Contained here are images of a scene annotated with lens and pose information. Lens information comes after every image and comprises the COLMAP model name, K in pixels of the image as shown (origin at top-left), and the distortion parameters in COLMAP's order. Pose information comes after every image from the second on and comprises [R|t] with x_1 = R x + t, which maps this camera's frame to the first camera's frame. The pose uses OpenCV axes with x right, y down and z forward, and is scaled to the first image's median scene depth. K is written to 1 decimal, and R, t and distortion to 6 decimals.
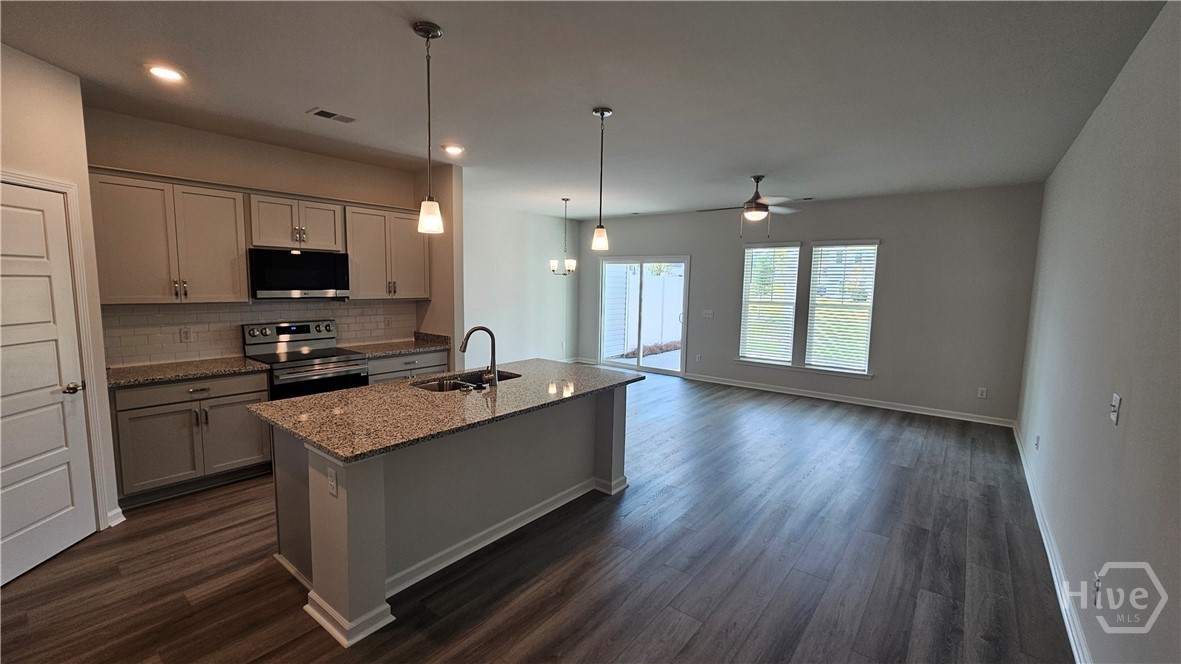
lens RADIAL K [[486.8, 0, 591.0], [0, 486.8, 336.2], [0, 0, 1]] dist [0.003462, 0.000156]
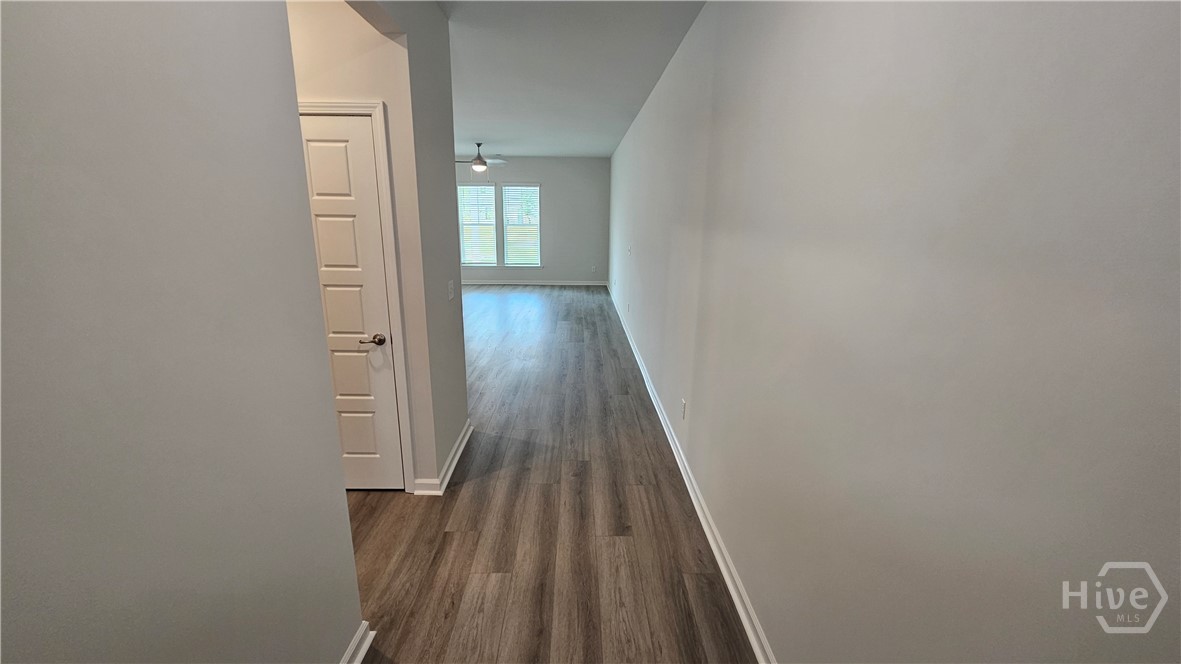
lens RADIAL K [[486.8, 0, 588.1], [0, 486.8, 332.7], [0, 0, 1]] dist [0.003462, 0.000156]
pose [[0.773009, -0.154574, 0.615275, -0.386292], [0.071283, 0.984883, 0.157872, 0.052287], [-0.630377, -0.078178, 0.772342, -0.433939]]
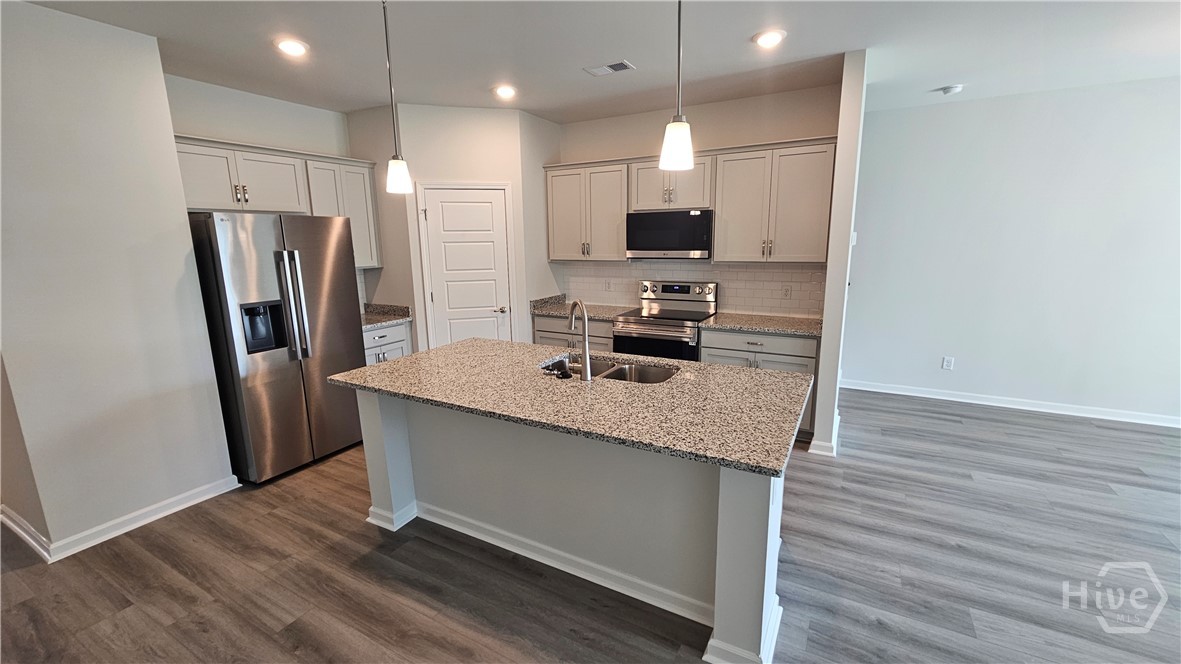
lens RADIAL K [[486.8, 0, 590.2], [0, 486.8, 338.6], [0, 0, 1]] dist [0.003462, 0.000156]
pose [[0.152766, 0.180891, -0.971566, 0.565081], [-0.096314, 0.981151, 0.167532, -0.095679], [0.983558, 0.067982, 0.167309, 0.945923]]
